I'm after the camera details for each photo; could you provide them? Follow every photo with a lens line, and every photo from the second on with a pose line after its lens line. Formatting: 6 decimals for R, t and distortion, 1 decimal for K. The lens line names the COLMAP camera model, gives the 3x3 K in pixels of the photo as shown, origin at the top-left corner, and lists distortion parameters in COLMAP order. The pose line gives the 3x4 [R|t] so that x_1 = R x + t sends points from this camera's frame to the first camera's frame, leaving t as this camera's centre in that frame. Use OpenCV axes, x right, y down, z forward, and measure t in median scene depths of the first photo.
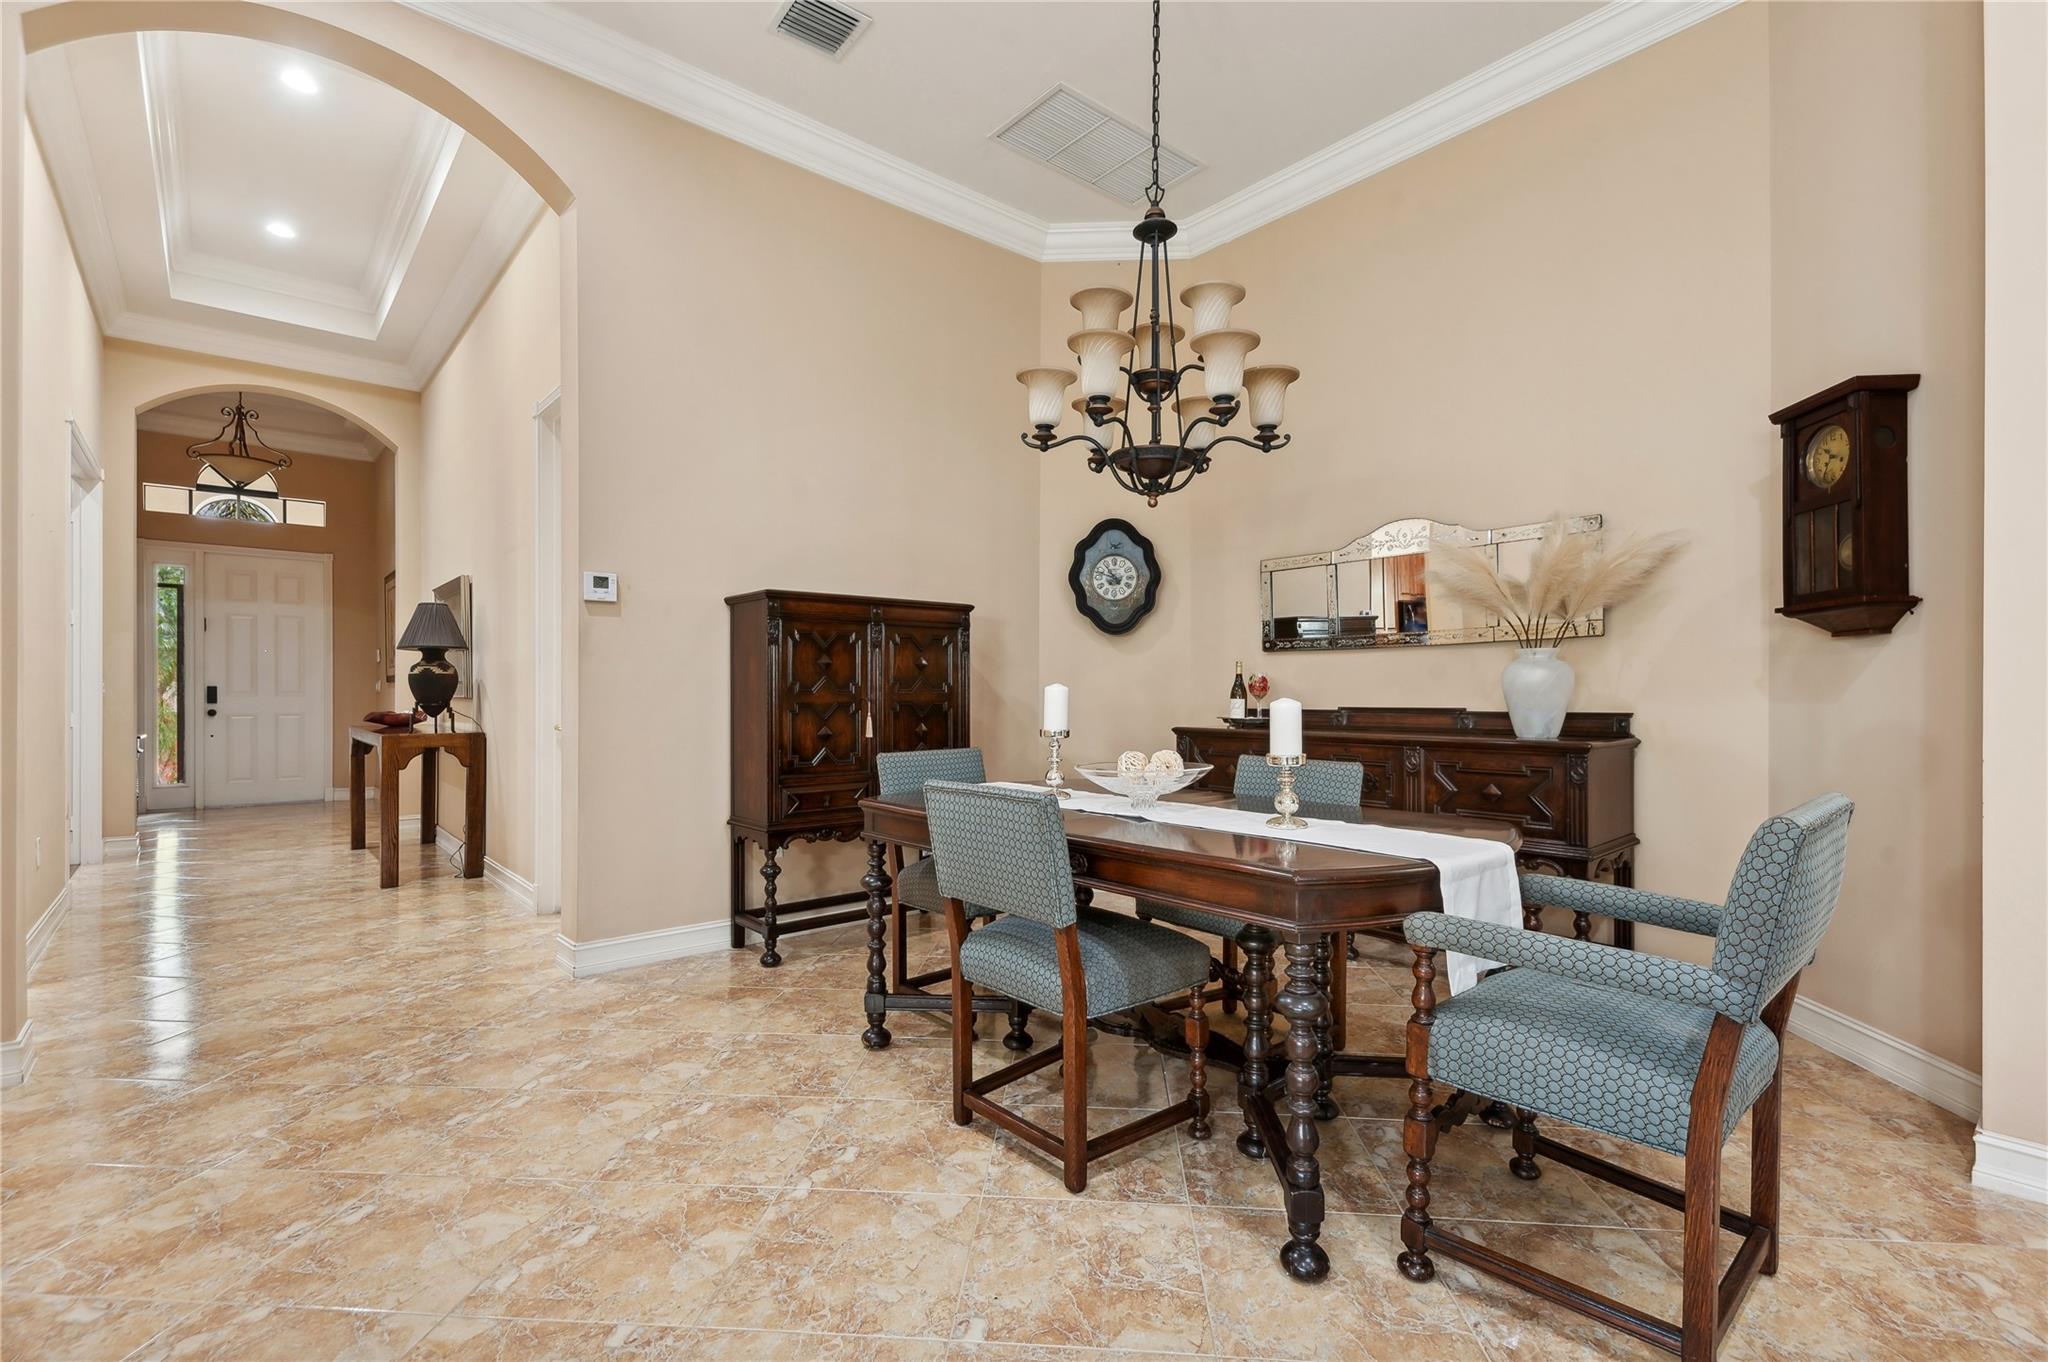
lens RADIAL K [[911.2, 0, 1027.7], [0, 911.2, 697.3], [0, 0, 1]] dist [0.015340, -0.005336]
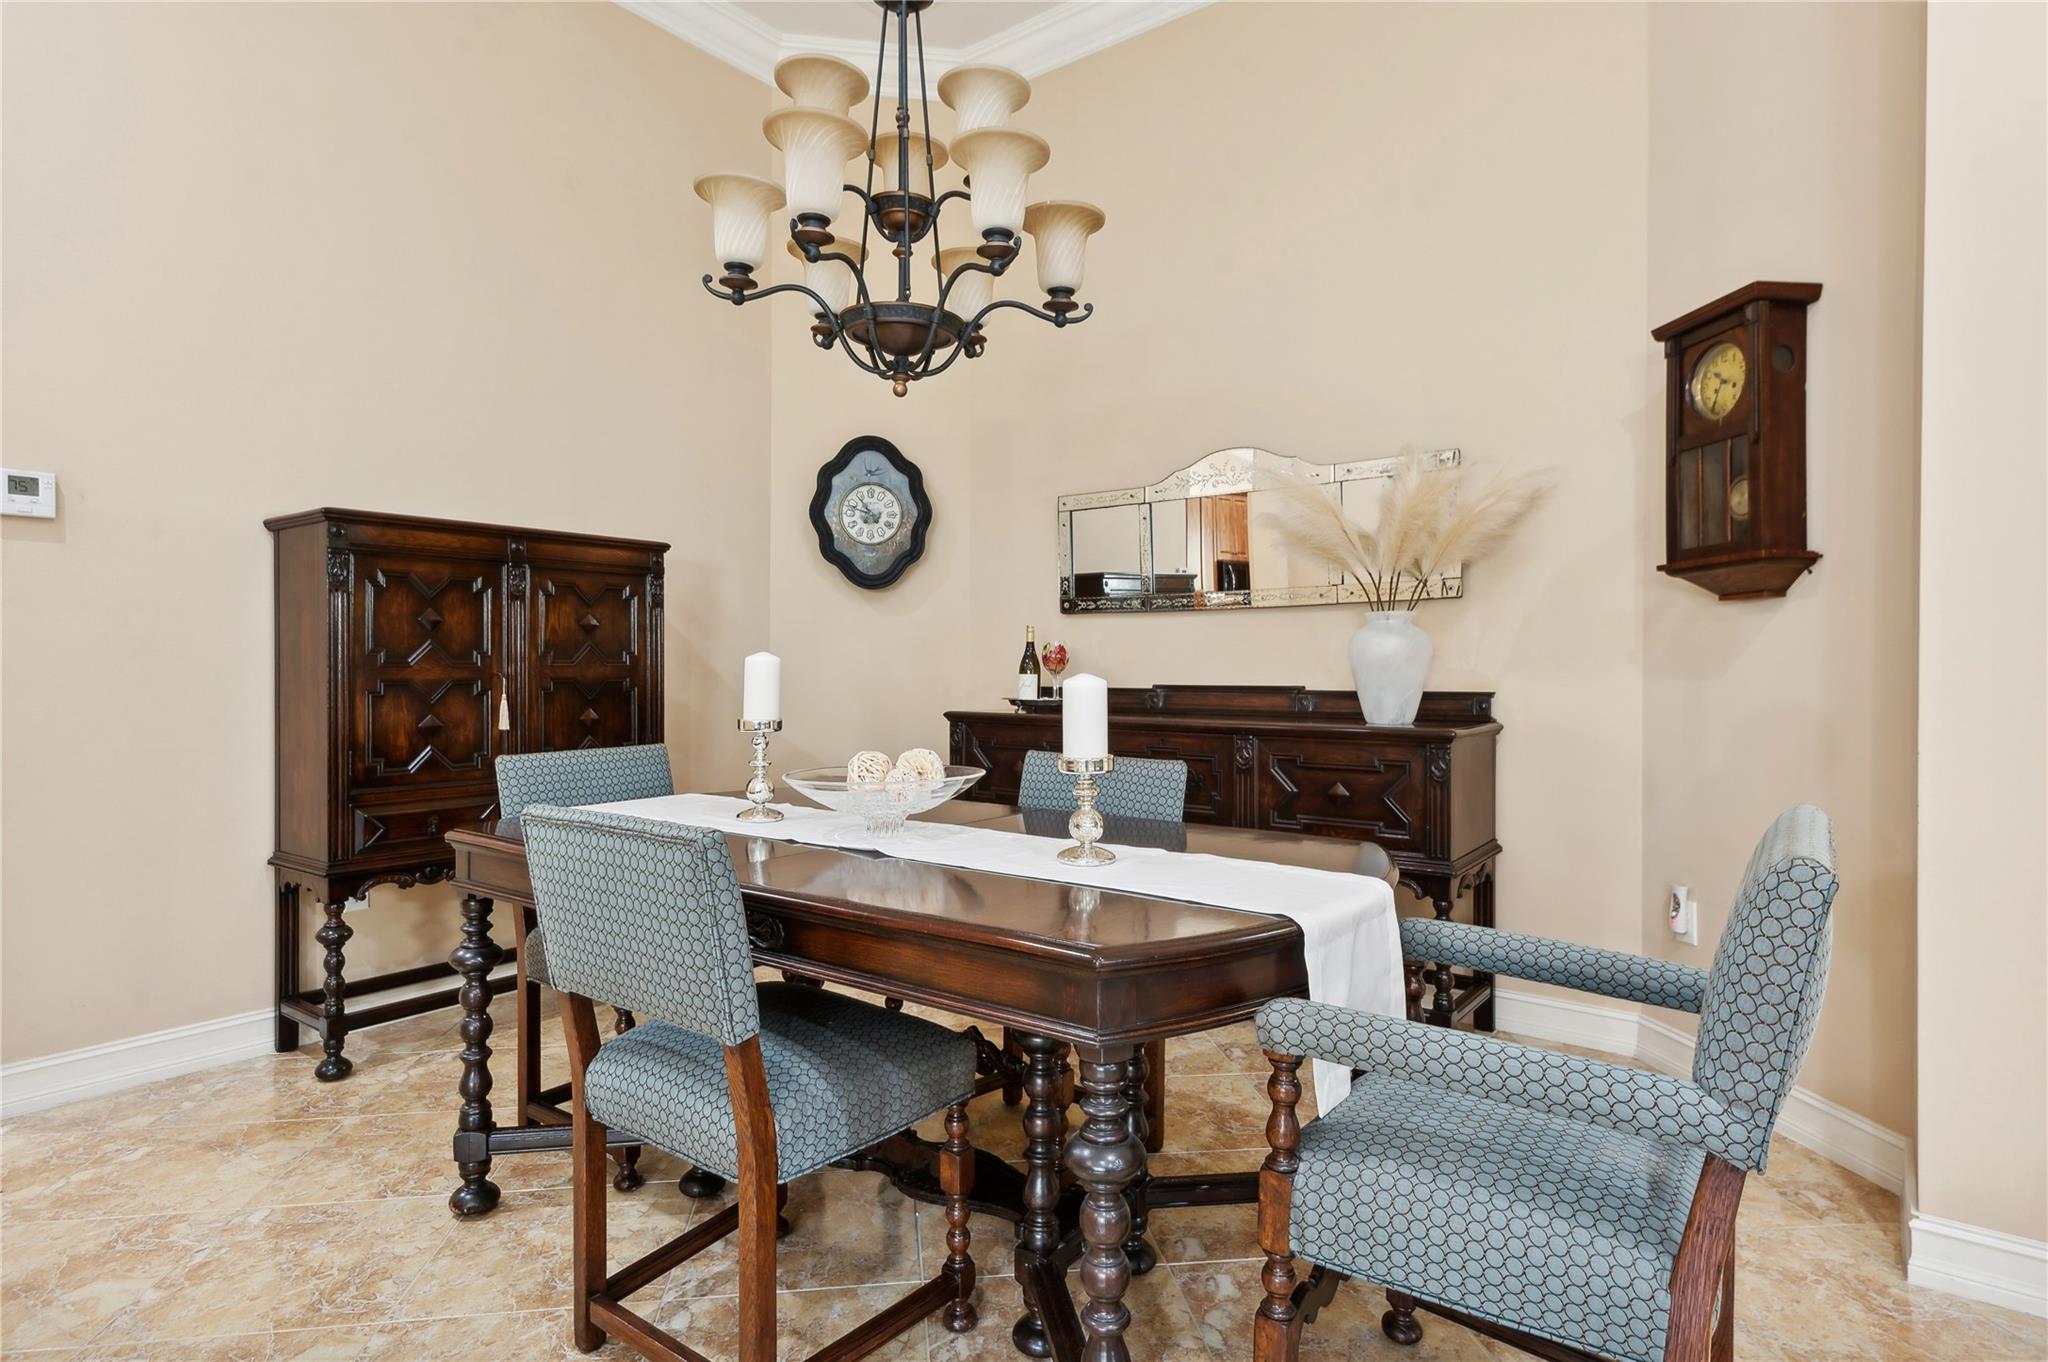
lens RADIAL K [[1097.6, 0, 1031.4], [0, 1097.6, 675.6], [0, 0, 1]] dist [0.007656, 0.000551]
pose [[0.975569, 0.000456, 0.219692, 0.051477], [-0.001252, 0.999993, 0.003484, -0.000621], [-0.219689, -0.003674, 0.975563, 0.168416]]
